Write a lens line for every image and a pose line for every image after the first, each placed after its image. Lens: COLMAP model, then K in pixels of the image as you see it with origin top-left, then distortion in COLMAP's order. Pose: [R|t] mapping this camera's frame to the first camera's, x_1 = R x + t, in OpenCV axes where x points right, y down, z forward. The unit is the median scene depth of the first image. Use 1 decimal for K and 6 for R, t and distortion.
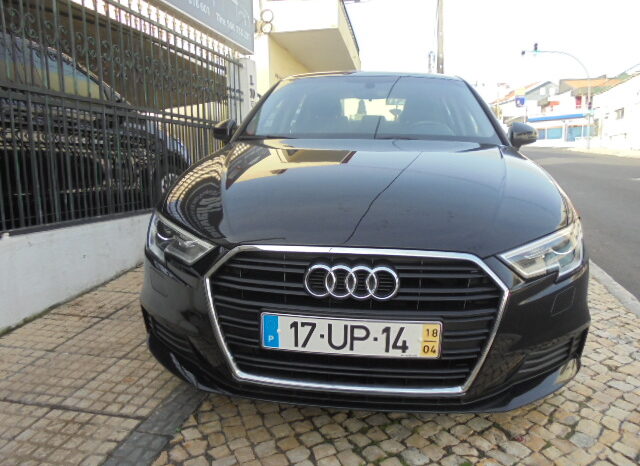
lens RADIAL K [[518.6, 0, 320.0], [0, 518.6, 233.0], [0, 0, 1]] dist [-0.123867, 0.113102]
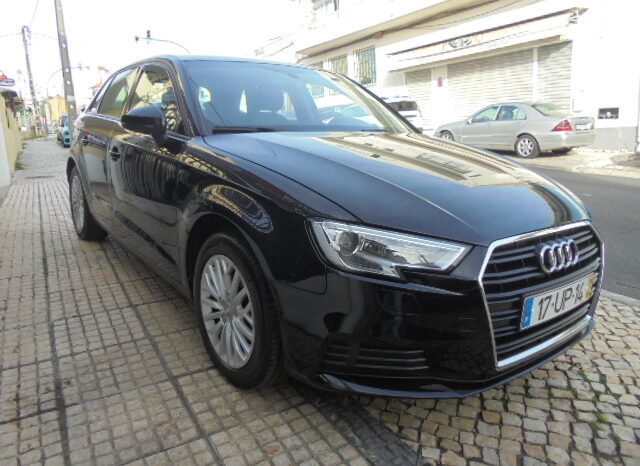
lens RADIAL K [[518.6, 0, 320.0], [0, 518.6, 233.0], [0, 0, 1]] dist [-0.123867, 0.113102]
pose [[0.676290, -0.140537, 0.723106, -0.982774], [0.119548, 0.989558, 0.080514, -0.102704], [-0.726870, 0.031995, 0.686029, 0.478810]]
